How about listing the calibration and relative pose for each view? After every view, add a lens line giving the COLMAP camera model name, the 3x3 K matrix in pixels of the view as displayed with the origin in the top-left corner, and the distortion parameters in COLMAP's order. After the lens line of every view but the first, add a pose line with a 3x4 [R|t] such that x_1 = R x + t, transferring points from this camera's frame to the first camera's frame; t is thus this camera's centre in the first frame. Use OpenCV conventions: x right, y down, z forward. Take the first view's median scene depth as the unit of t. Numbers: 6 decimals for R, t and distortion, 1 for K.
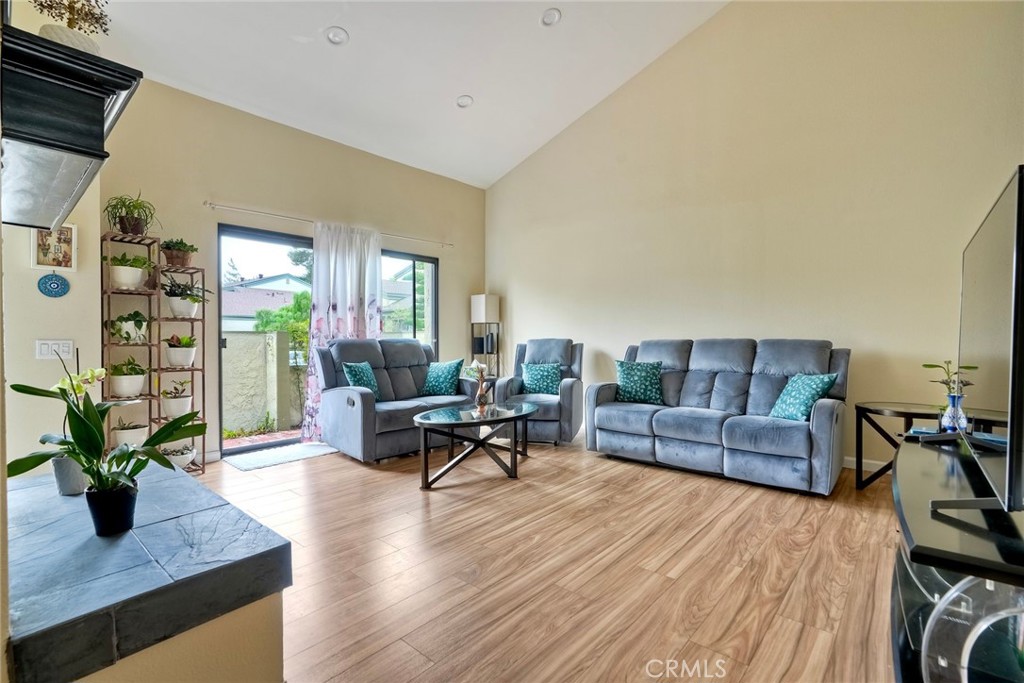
lens RADIAL K [[468.4, 0, 511.0], [0, 468.4, 342.6], [0, 0, 1]] dist [-0.003713, 0.001590]
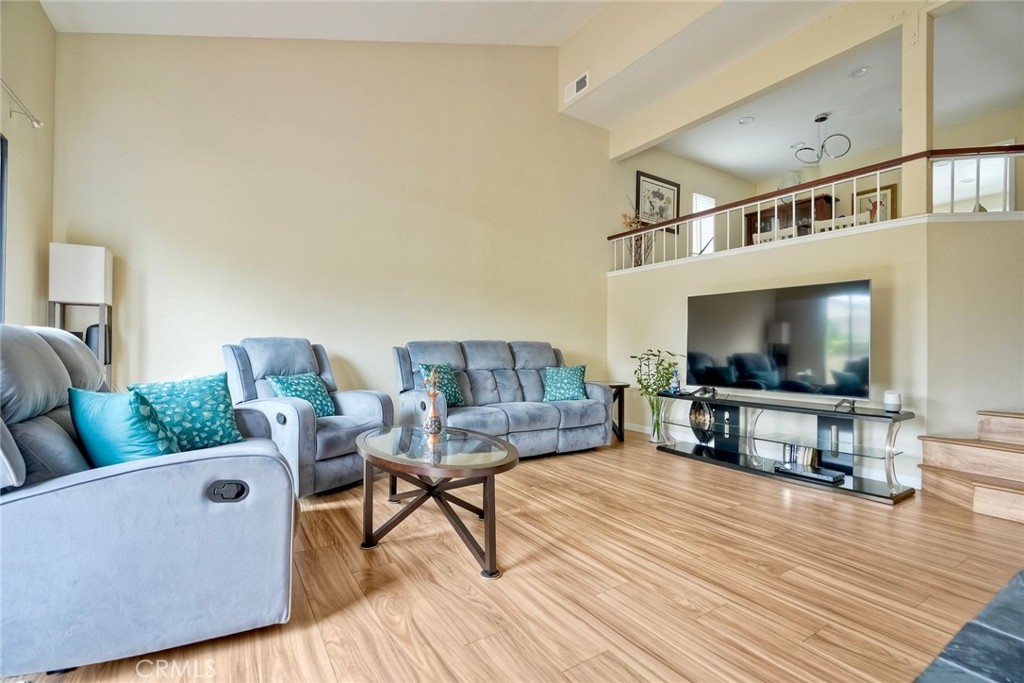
lens RADIAL K [[468.4, 0, 515.7], [0, 468.4, 339.1], [0, 0, 1]] dist [-0.003713, 0.001590]
pose [[0.267625, 0.017876, 0.963357, -0.697311], [0.002819, 0.999809, -0.019336, 0.012692], [-0.963519, 0.007891, 0.267523, 0.723535]]
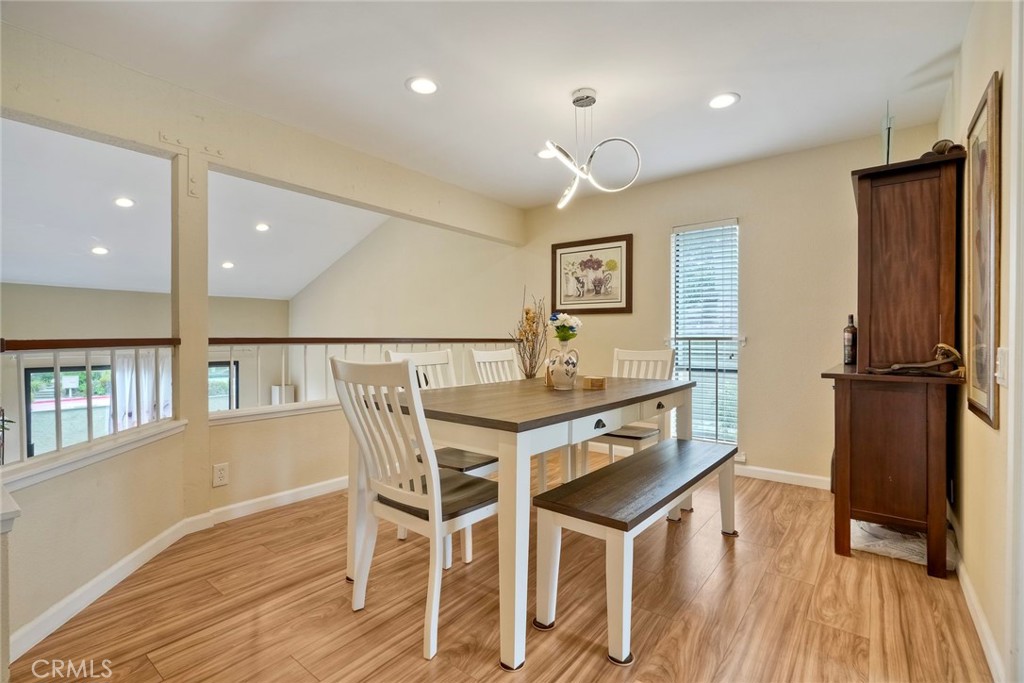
lens RADIAL K [[468.4, 0, 513.2], [0, 468.4, 337.3], [0, 0, 1]] dist [-0.003713, 0.001590]
pose [[0.998821, -0.004501, 0.048339, 0.889626], [0.005207, 0.999881, -0.014496, -0.357497], [-0.048268, 0.014731, 0.998726, -0.560401]]
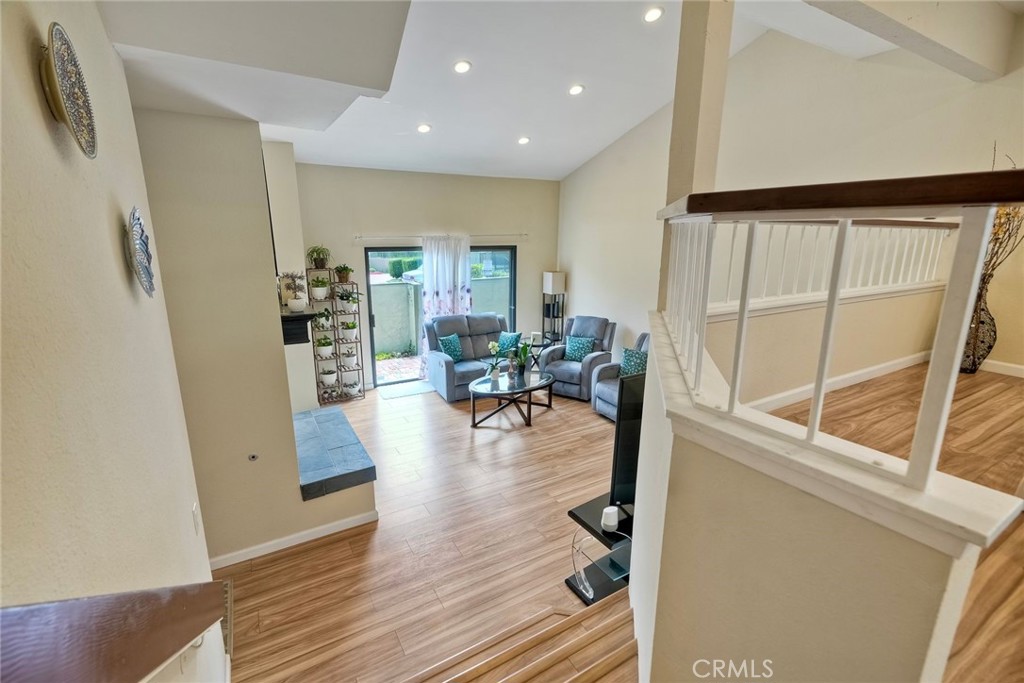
lens RADIAL K [[468.4, 0, 509.4], [0, 468.4, 340.0], [0, 0, 1]] dist [-0.003713, 0.001590]
pose [[0.948045, 0.079784, -0.307969, 0.400459], [-0.009244, 0.974543, 0.224012, -0.344850], [0.318002, -0.209527, 0.924648, -0.430186]]
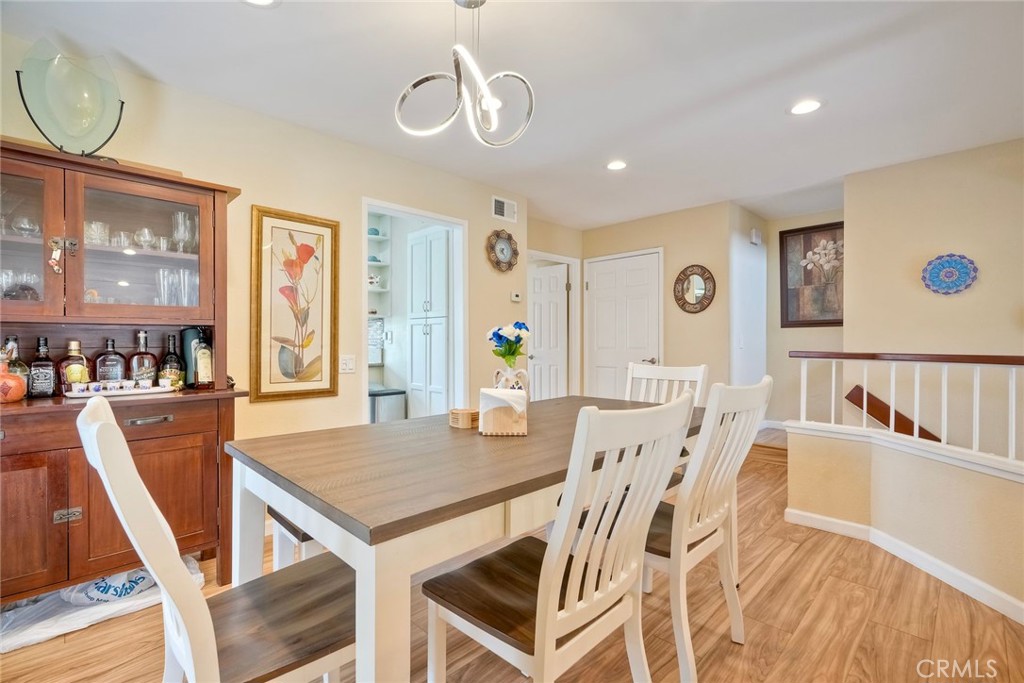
lens RADIAL K [[468.4, 0, 513.4], [0, 468.4, 342.5], [0, 0, 1]] dist [-0.003713, 0.001590]
pose [[-0.997239, -0.004662, 0.074108, 0.955271], [-0.003738, 0.999914, 0.012599, -0.386566], [-0.074161, 0.012287, -0.997171, 0.653391]]
